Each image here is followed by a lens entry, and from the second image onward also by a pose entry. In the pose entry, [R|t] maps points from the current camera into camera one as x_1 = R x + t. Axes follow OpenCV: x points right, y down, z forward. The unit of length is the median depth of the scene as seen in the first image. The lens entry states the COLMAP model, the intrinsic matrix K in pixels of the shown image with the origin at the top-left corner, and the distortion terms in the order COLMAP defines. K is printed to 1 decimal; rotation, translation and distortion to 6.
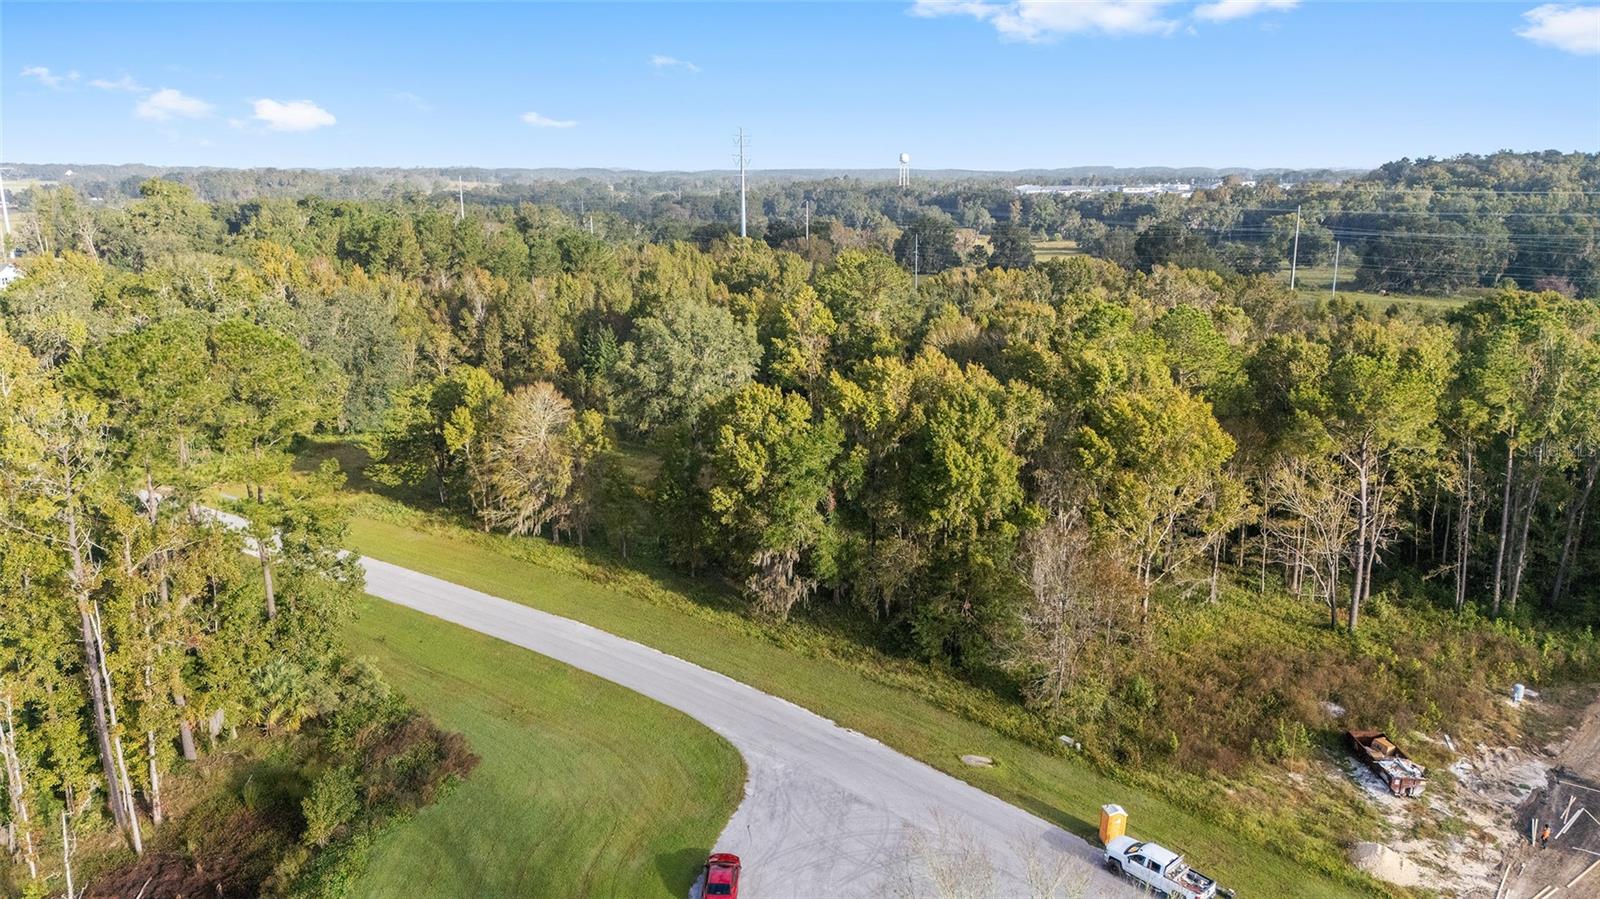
lens RADIAL K [[1166.5, 0, 812.2], [0, 1166.5, 448.8], [0, 0, 1]] dist [0.045385, -0.032757]
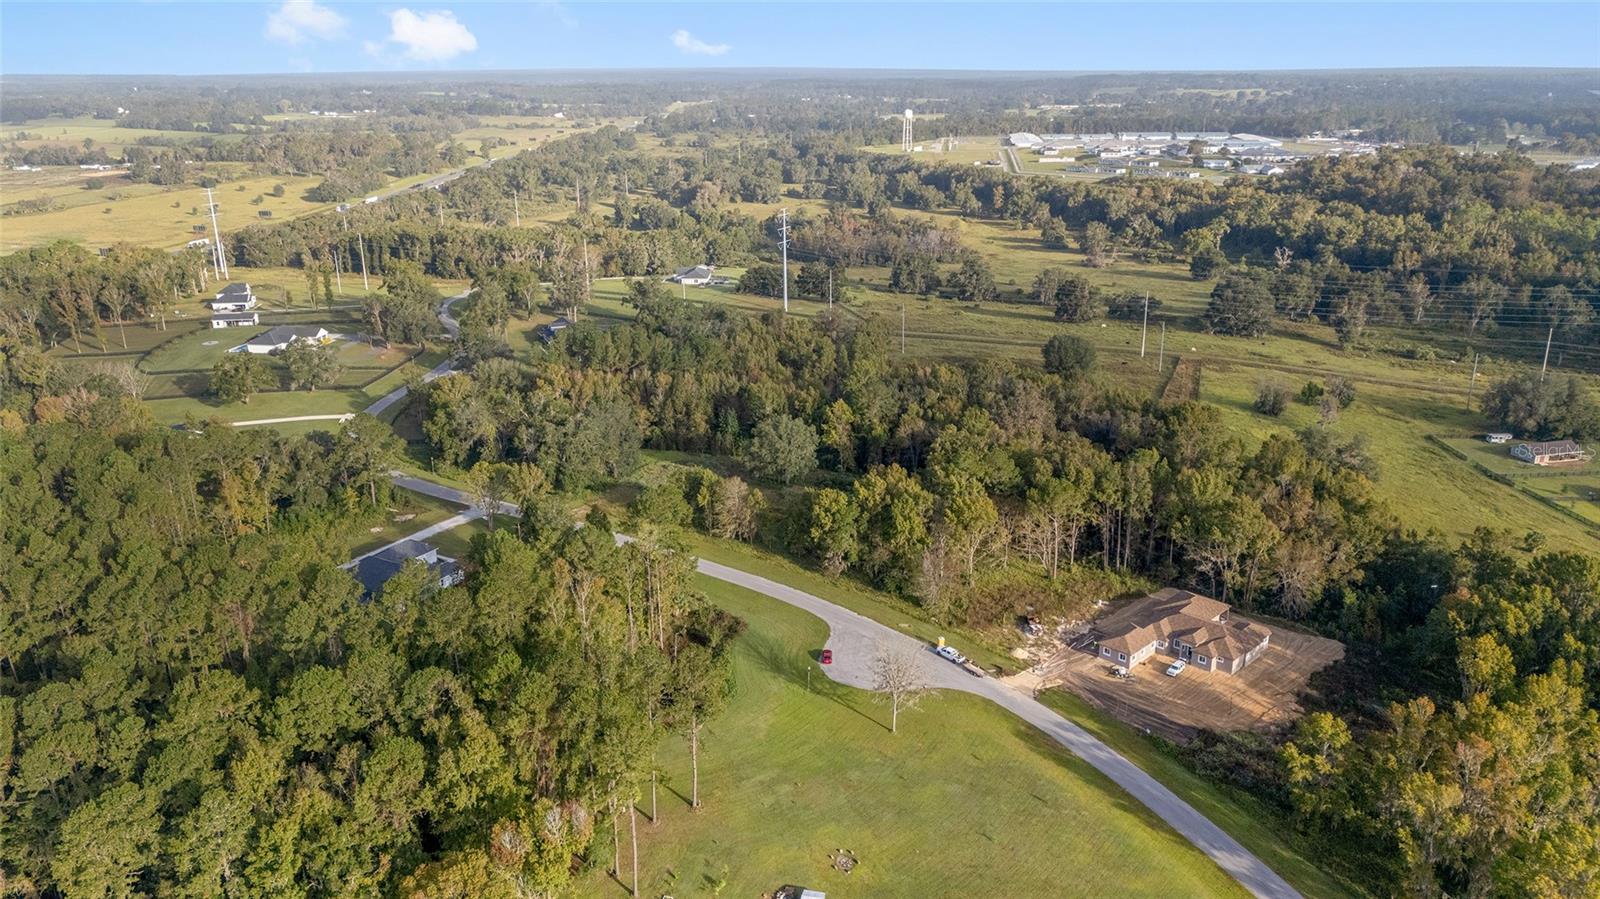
lens RADIAL K [[1166.5, 0, 800.7], [0, 1166.5, 447.9], [0, 0, 1]] dist [0.045385, -0.032757]
pose [[0.999870, -0.002591, -0.015917, -0.067294], [0.003887, 0.996630, 0.081934, -0.378031], [0.015651, -0.081985, 0.996511, -1.695376]]
